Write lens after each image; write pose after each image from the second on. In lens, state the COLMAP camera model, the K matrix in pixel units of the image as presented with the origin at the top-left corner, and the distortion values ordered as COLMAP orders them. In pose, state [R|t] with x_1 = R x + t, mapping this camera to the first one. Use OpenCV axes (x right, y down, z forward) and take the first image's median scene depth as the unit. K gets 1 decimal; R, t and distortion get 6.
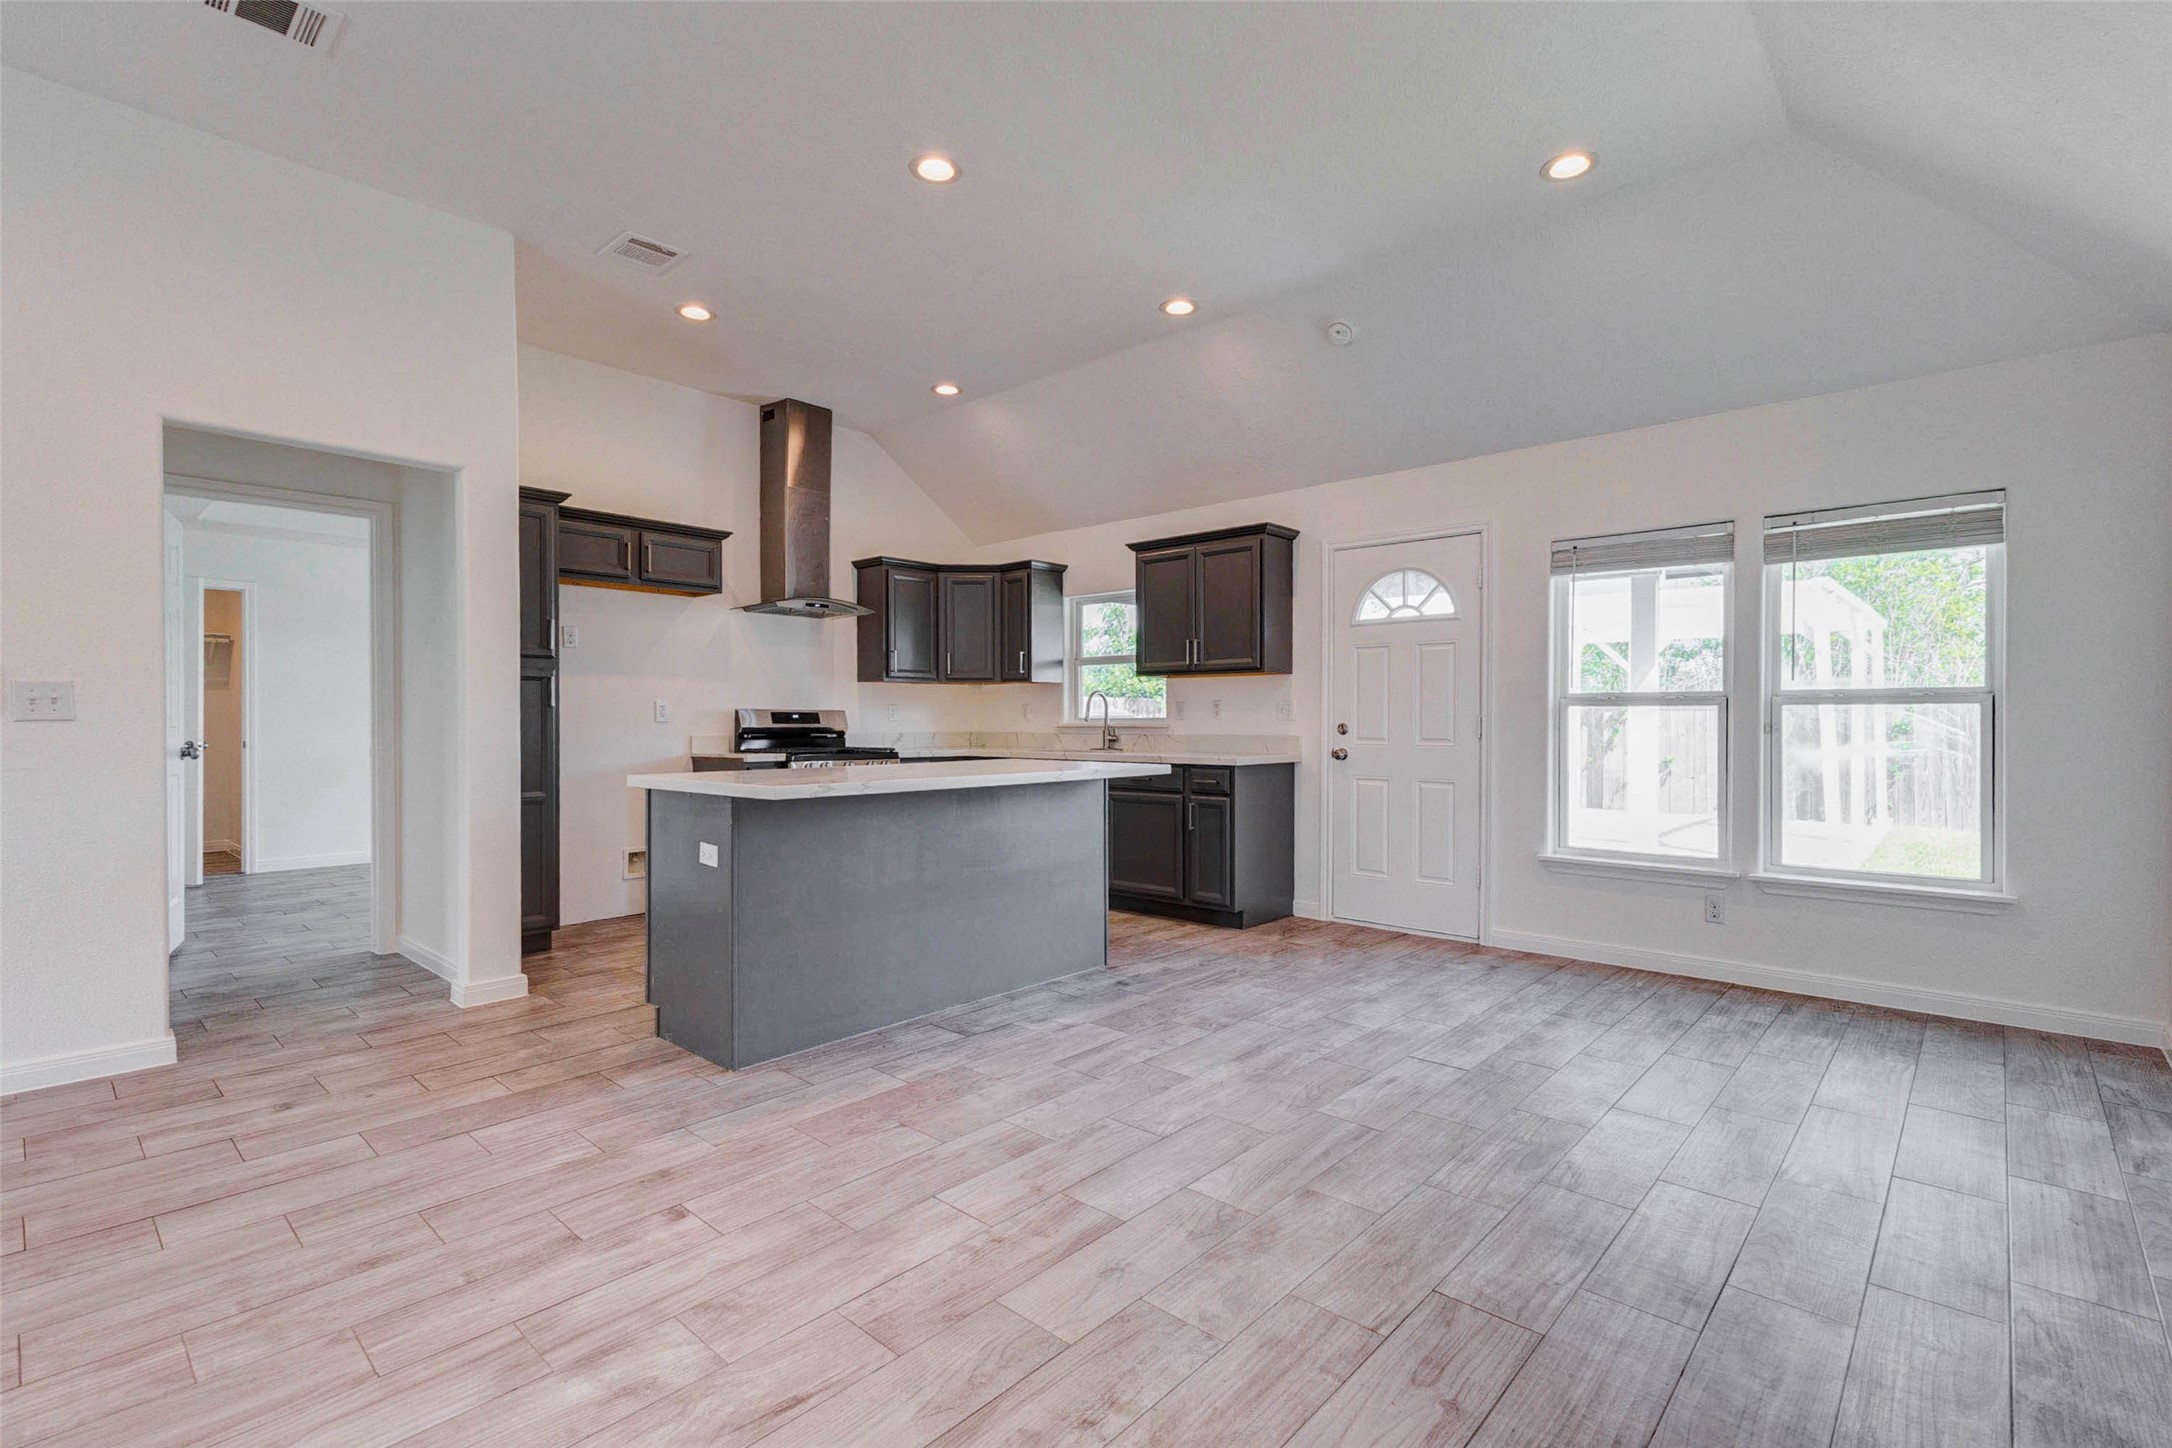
lens RADIAL K [[1003.0, 0, 1076.0], [0, 1003.0, 723.0], [0, 0, 1]] dist [0.008030, -0.000327]
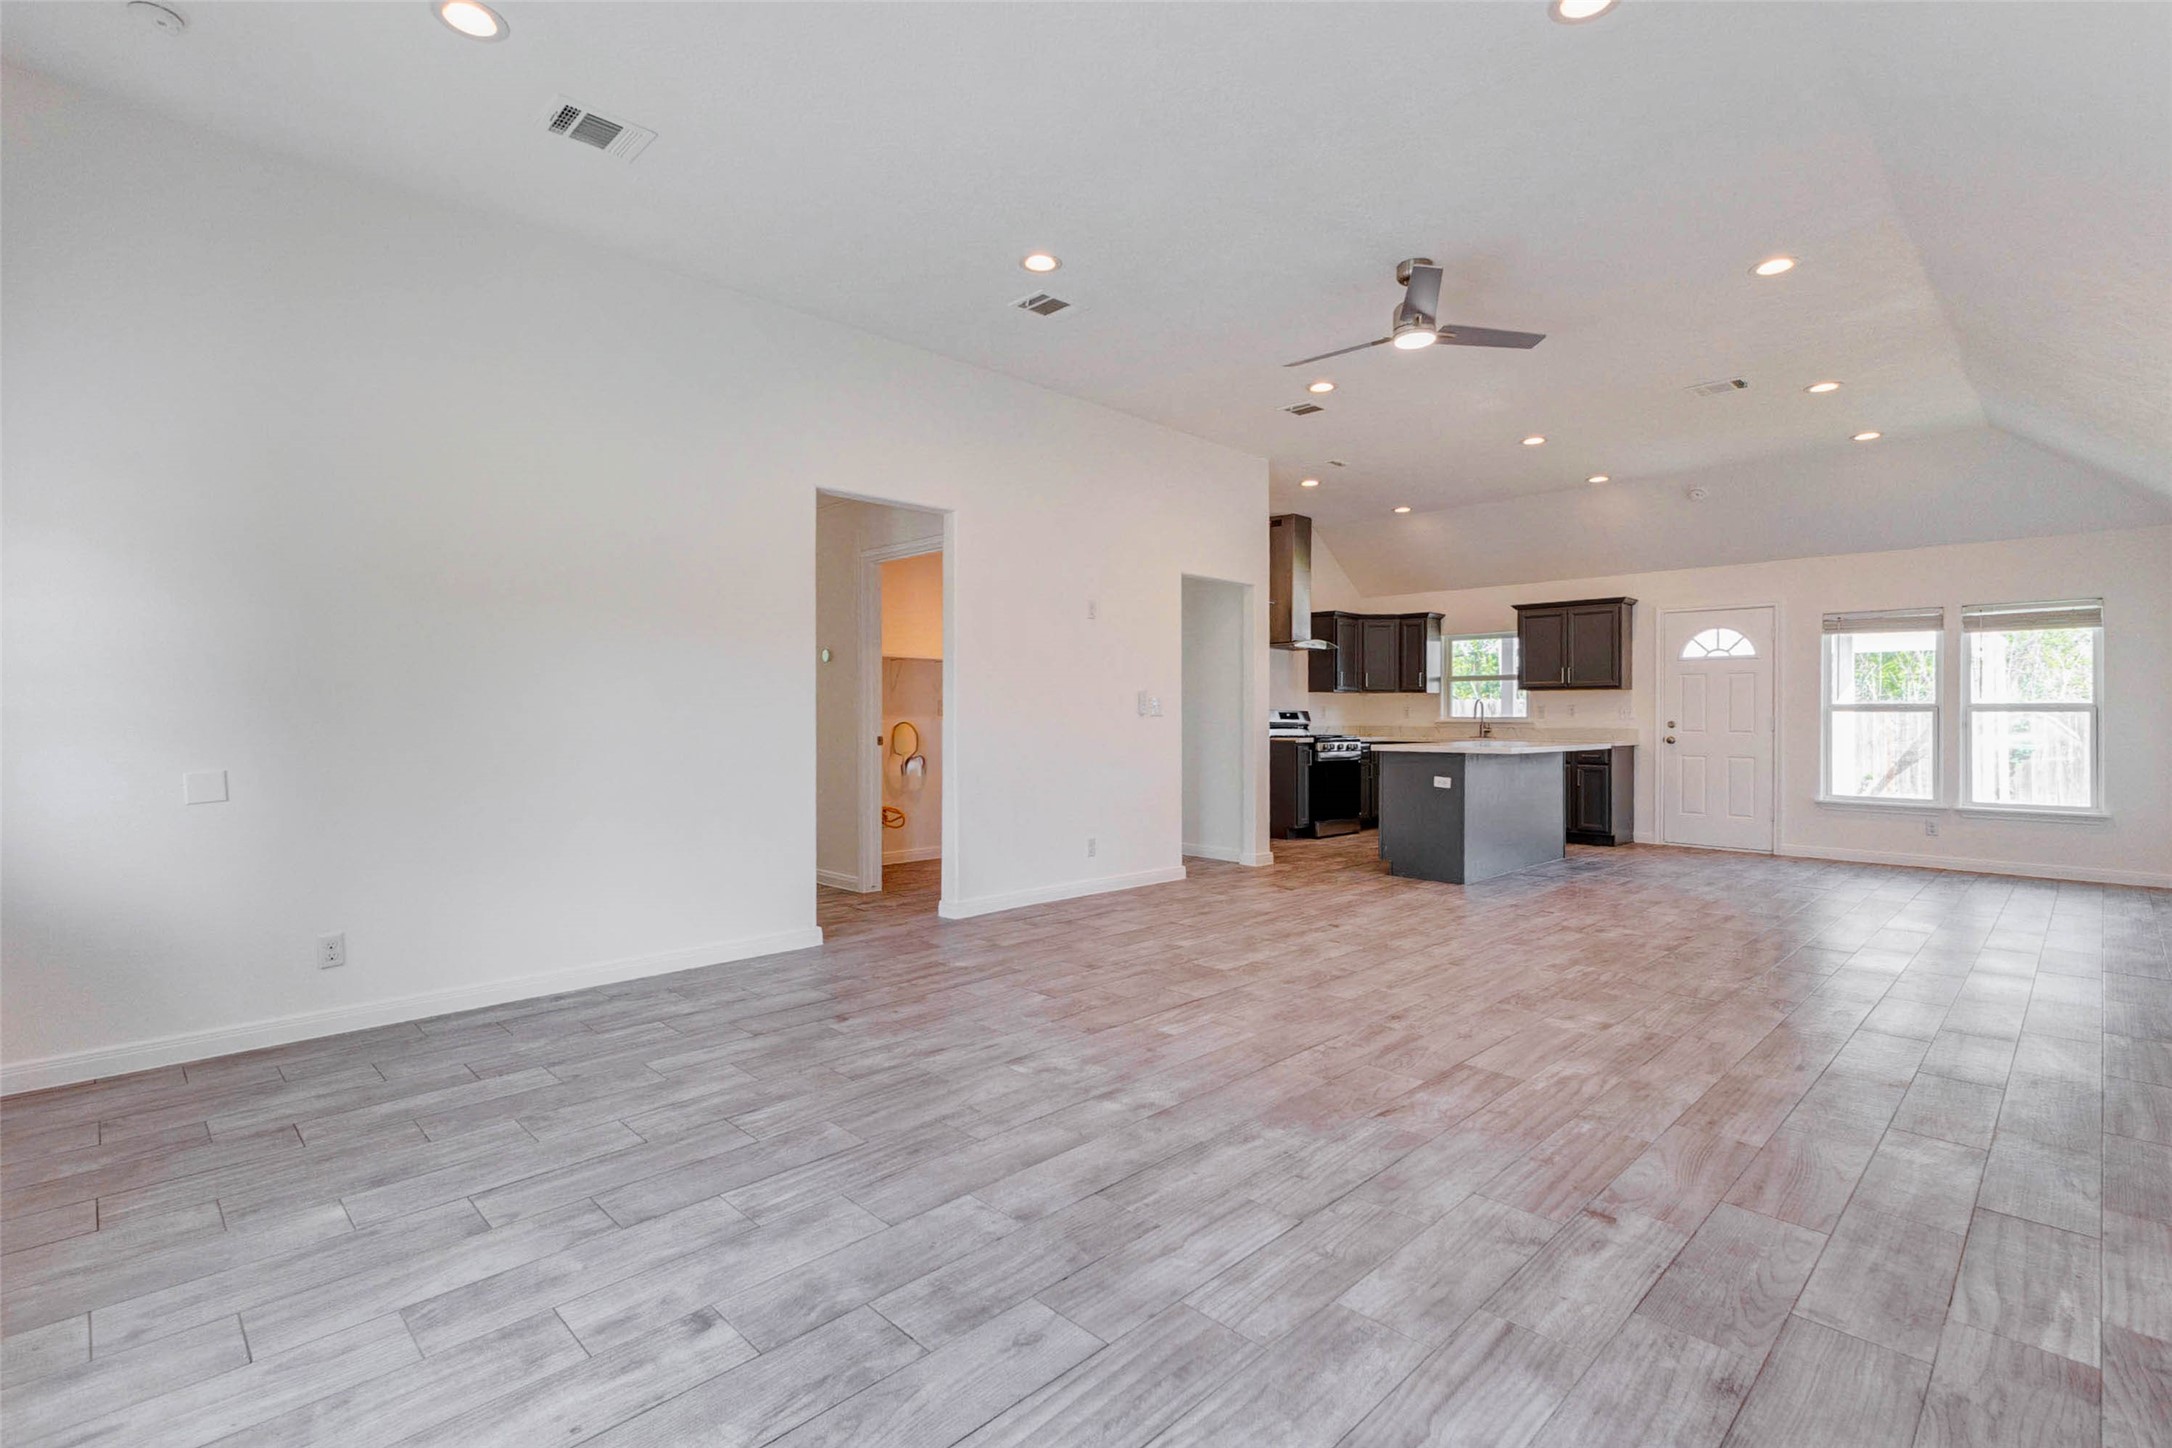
lens RADIAL K [[1004.6, 0, 1093.5], [0, 1004.6, 716.7], [0, 0, 1]] dist [0.014947, -0.000206]
pose [[0.999133, 0.005249, -0.041302, -0.744178], [-0.005464, 0.999972, -0.005106, 0.008909], [0.041274, 0.005327, 0.999134, -0.822415]]
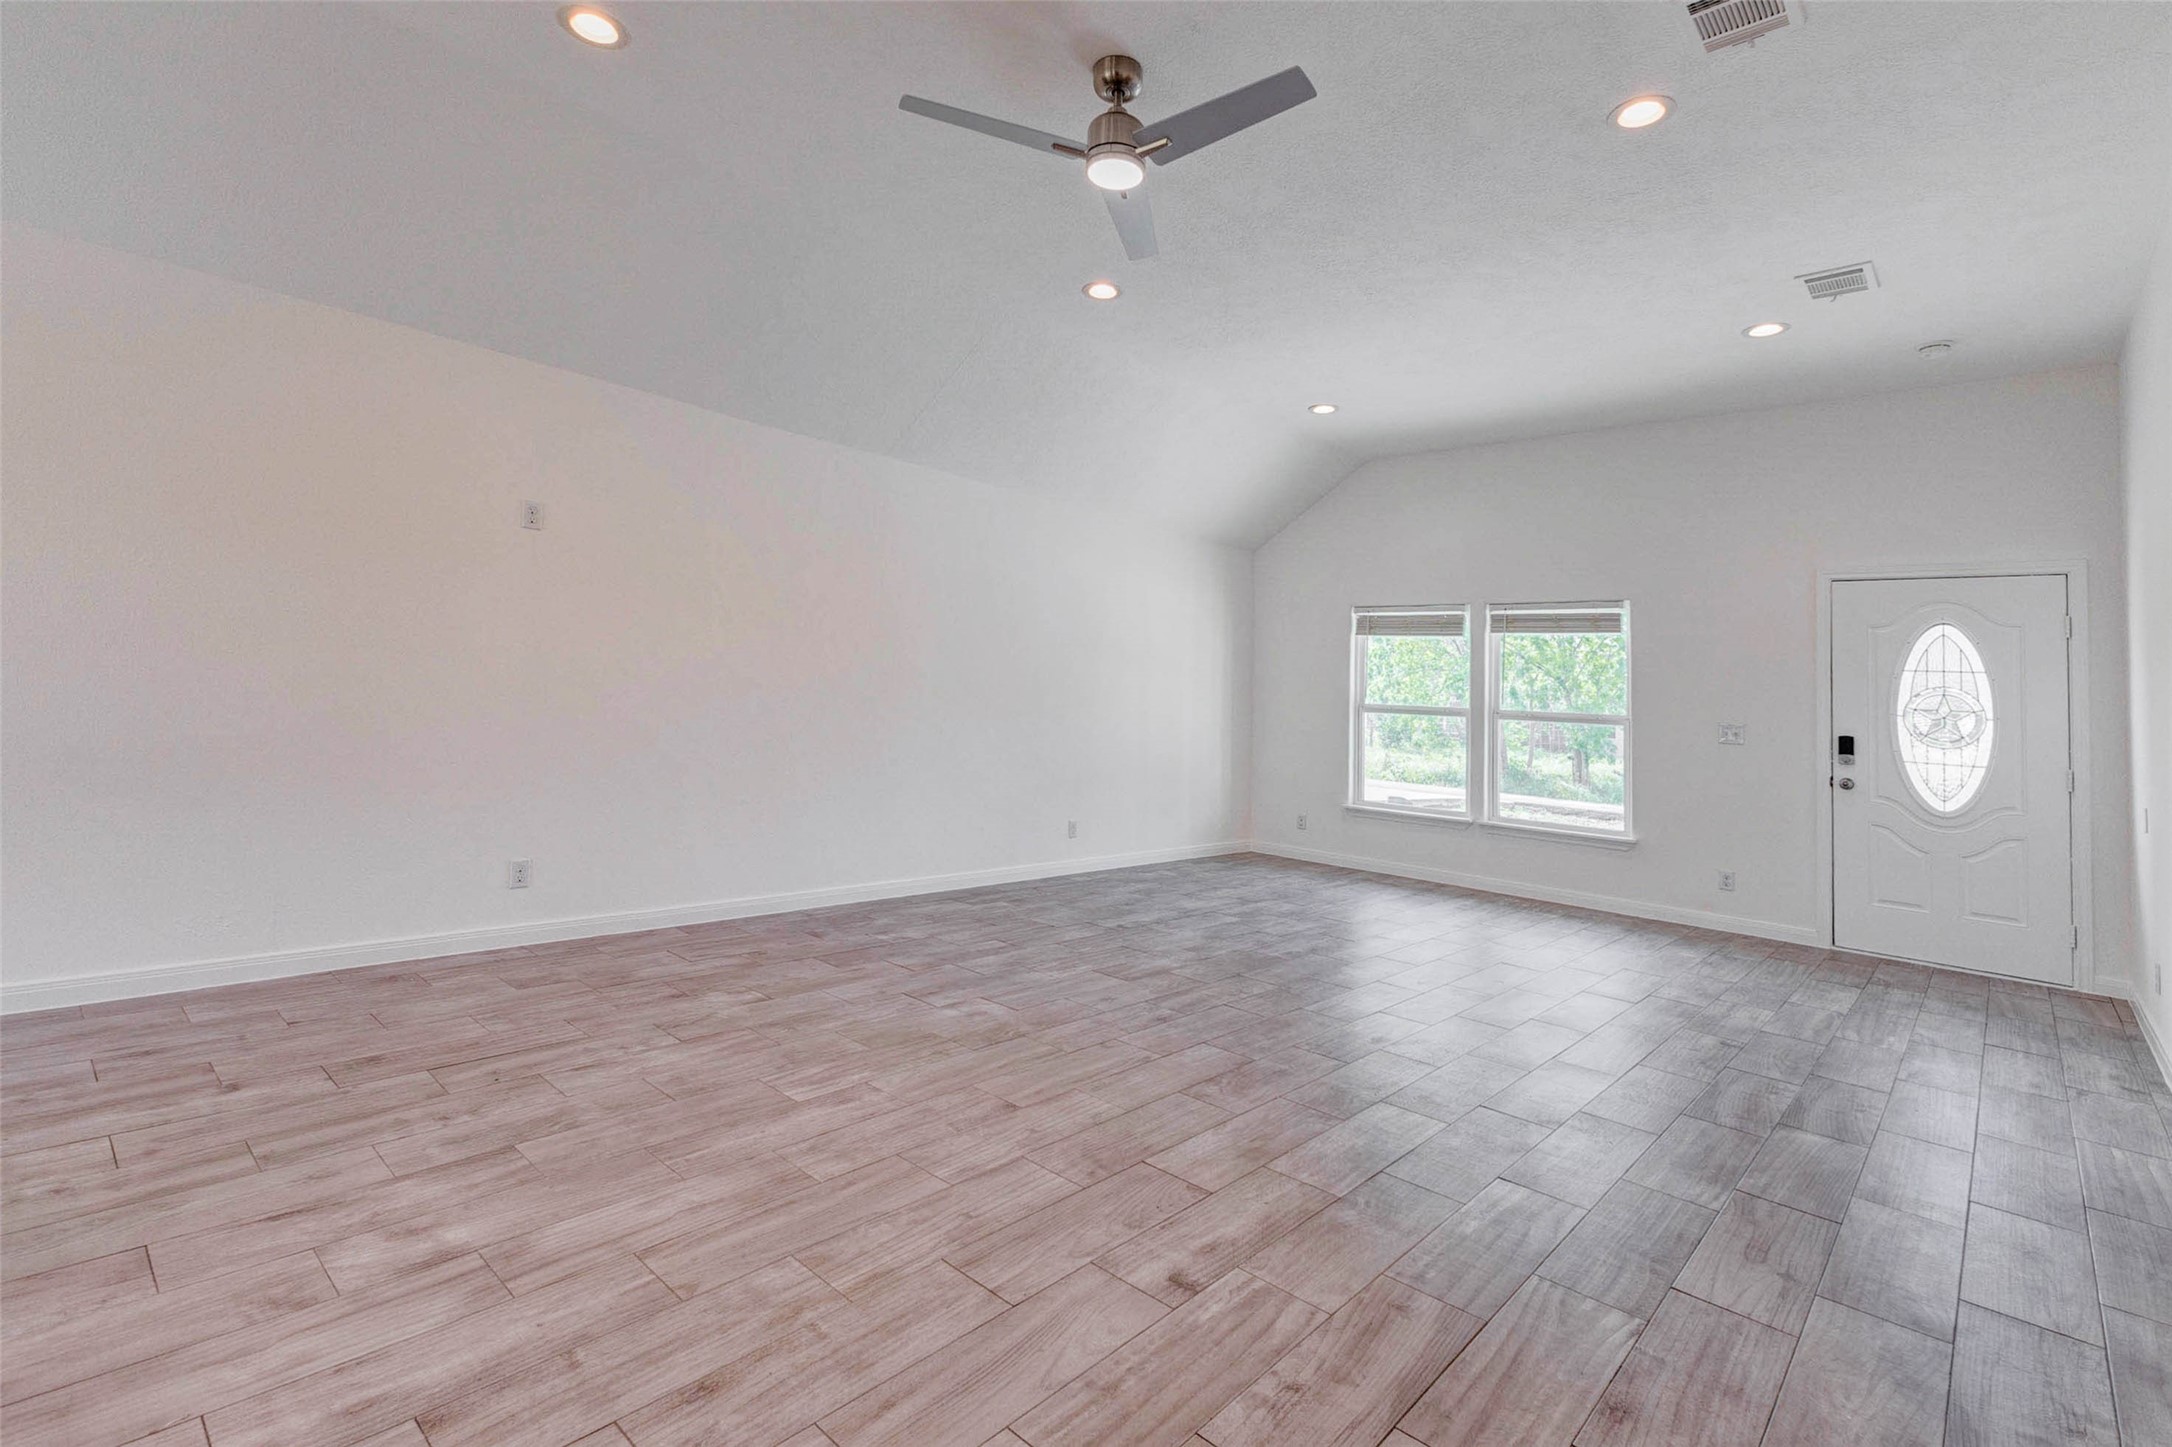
lens RADIAL K [[982.2, 0, 1086.0], [0, 982.2, 723.5], [0, 0, 1]] dist [0.000636, -0.001134]
pose [[-0.998100, -0.056273, -0.025101, -0.453708], [-0.056899, 0.998068, 0.024972, 0.000111], [0.023648, 0.026353, -0.999373, 0.837538]]
